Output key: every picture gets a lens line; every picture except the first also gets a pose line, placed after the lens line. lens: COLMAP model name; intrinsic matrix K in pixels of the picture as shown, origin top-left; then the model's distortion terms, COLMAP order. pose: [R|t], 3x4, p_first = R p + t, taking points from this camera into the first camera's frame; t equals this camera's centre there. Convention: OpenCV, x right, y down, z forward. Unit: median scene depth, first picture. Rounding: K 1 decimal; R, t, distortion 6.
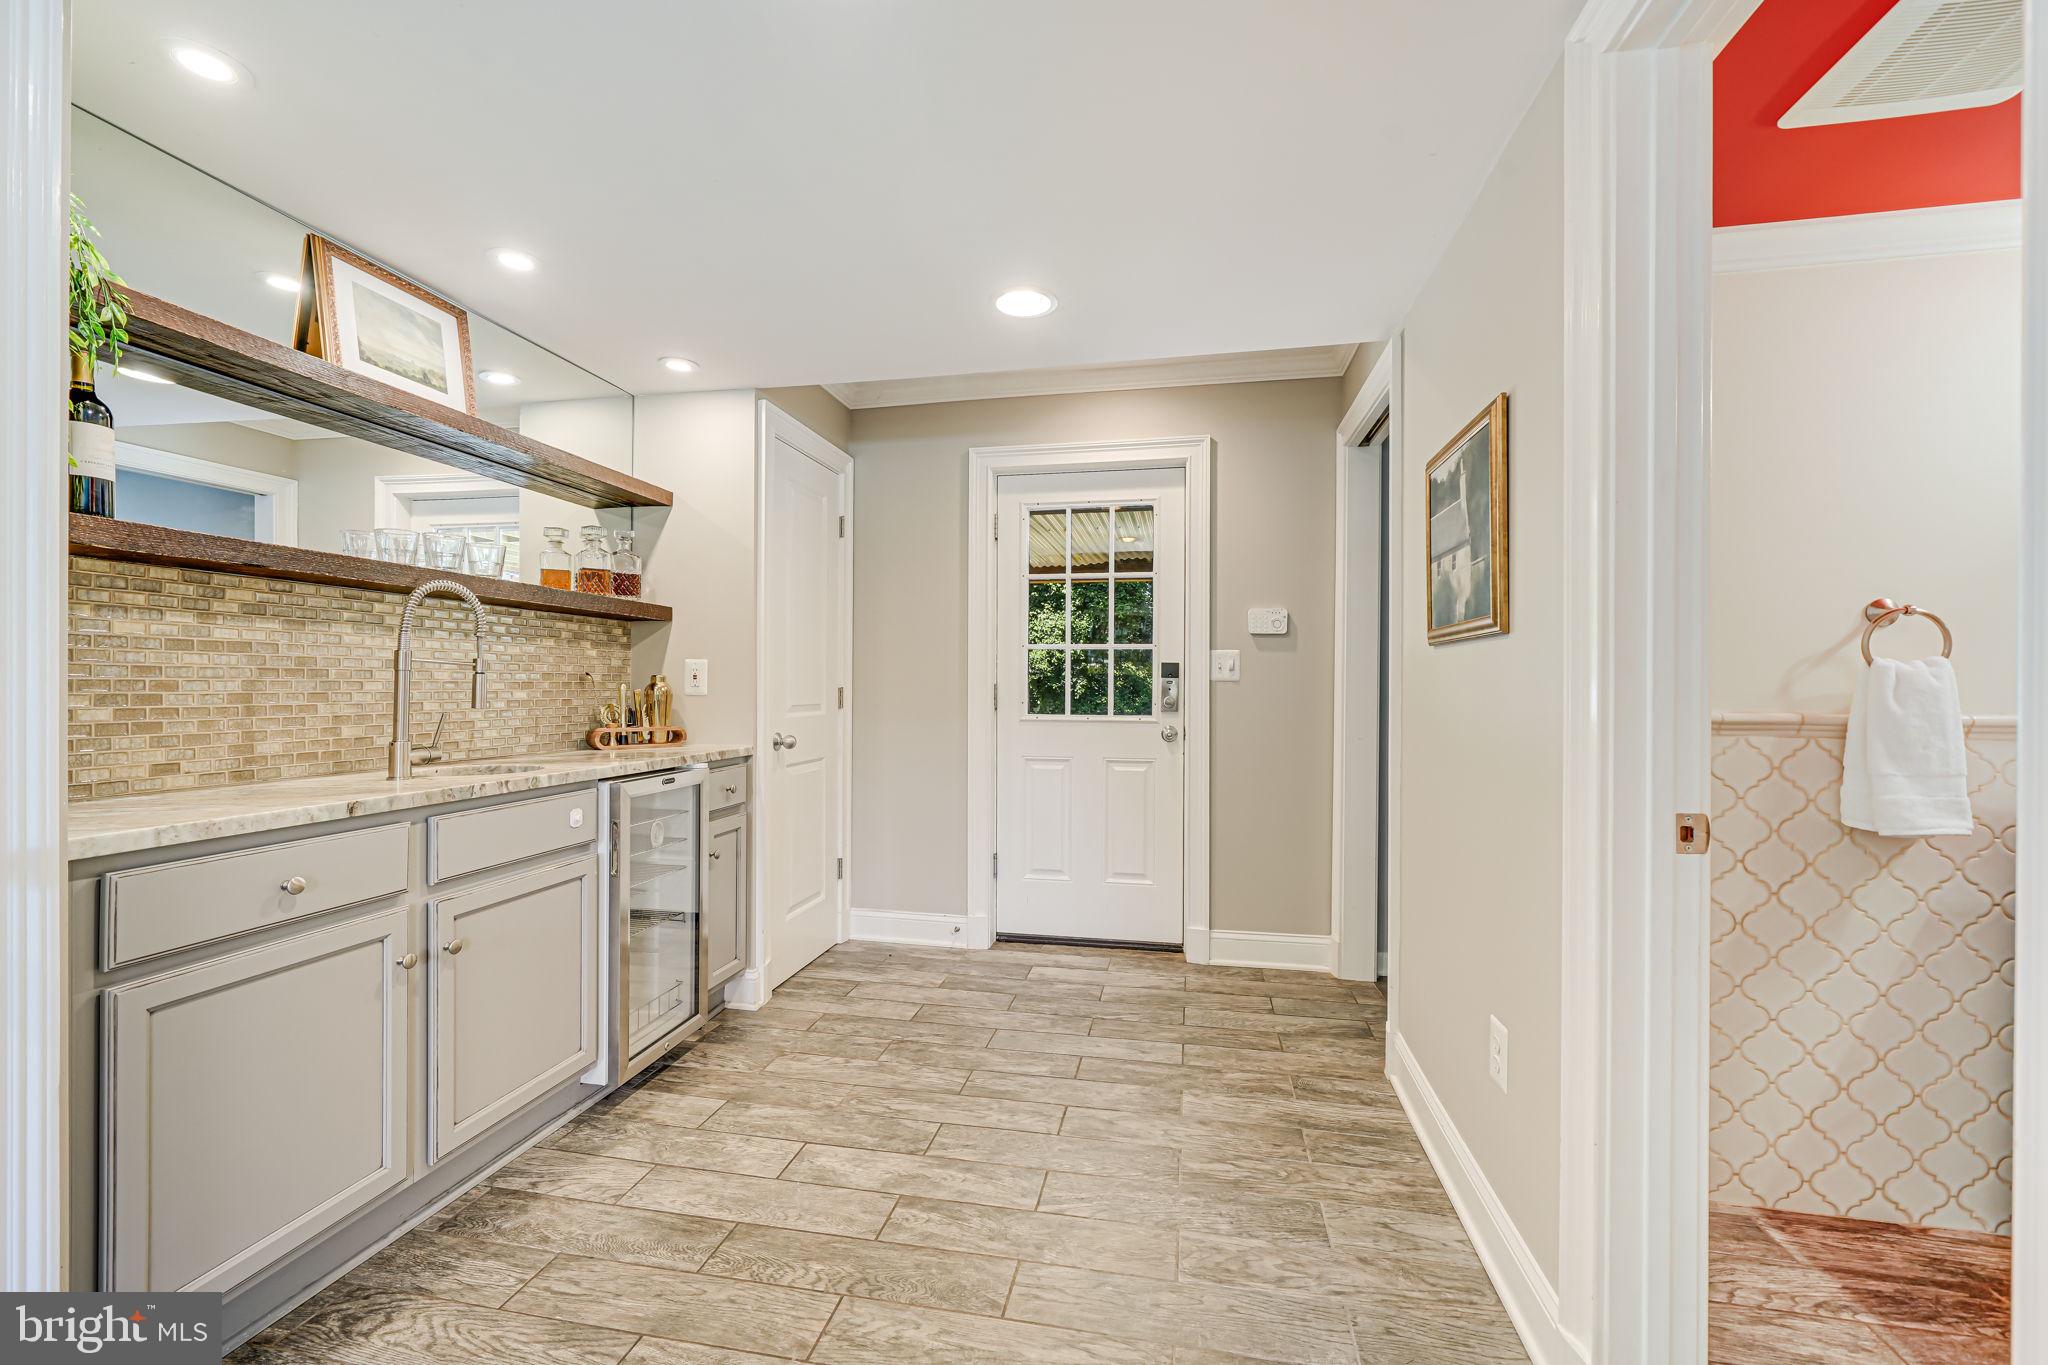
lens RADIAL K [[814.0, 0, 1060.6], [0, 814.0, 697.0], [0, 0, 1]] dist [-0.002127, -0.000102]
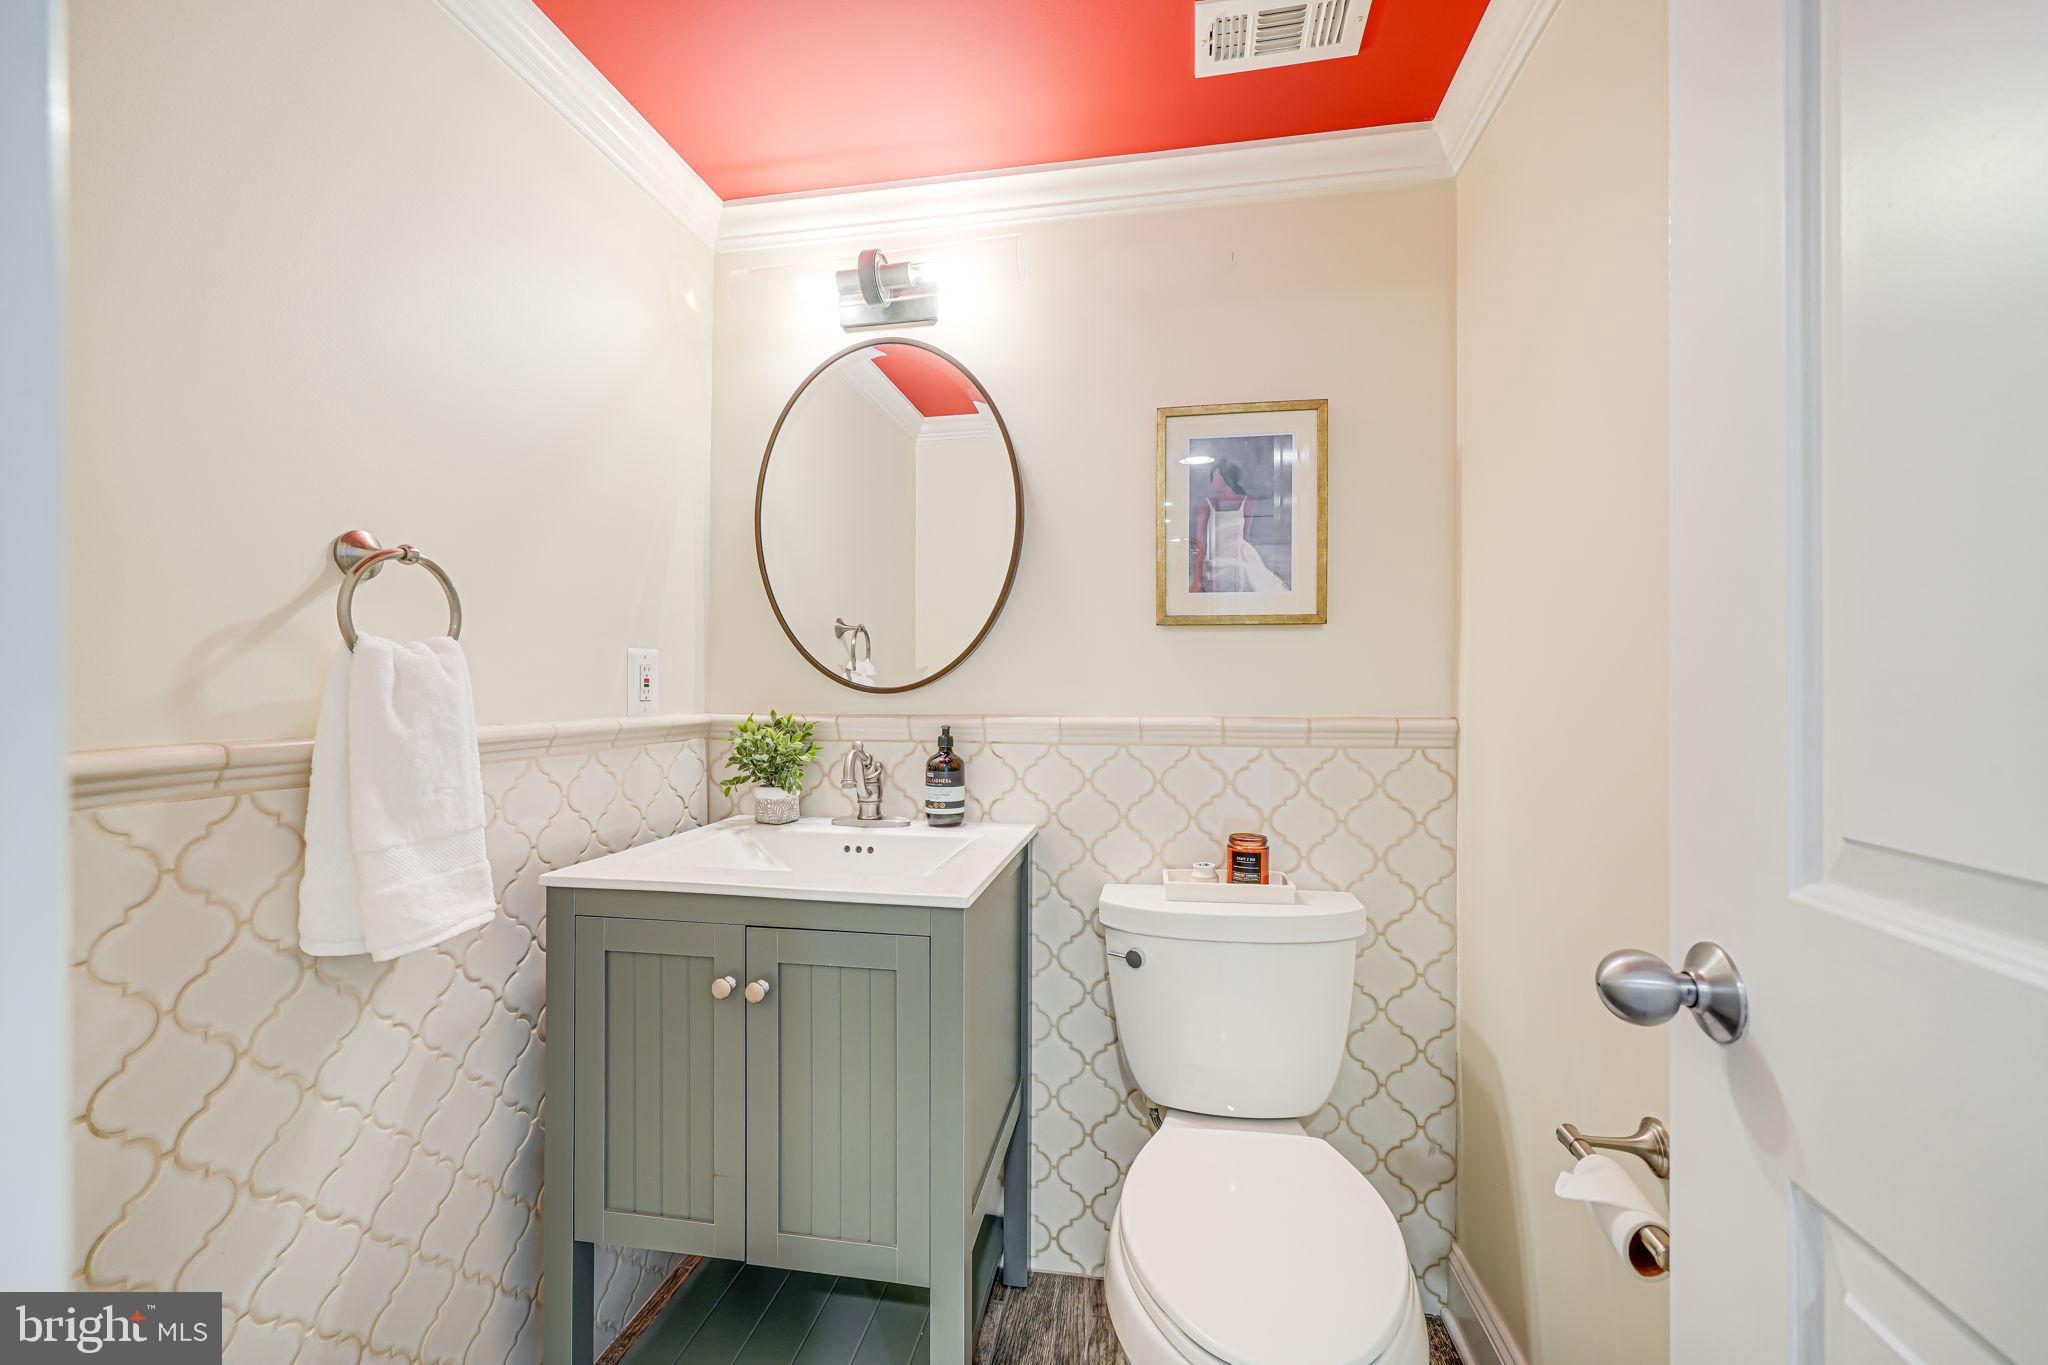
lens RADIAL K [[831.9, 0, 1020.8], [0, 831.9, 664.3], [0, 0, 1]] dist [-0.011060, 0.000329]
pose [[-0.008336, 0.008808, 0.999926, 0.434540], [0.009209, 0.999919, -0.008731, -0.018651], [-0.999923, 0.009135, -0.008416, 0.548246]]
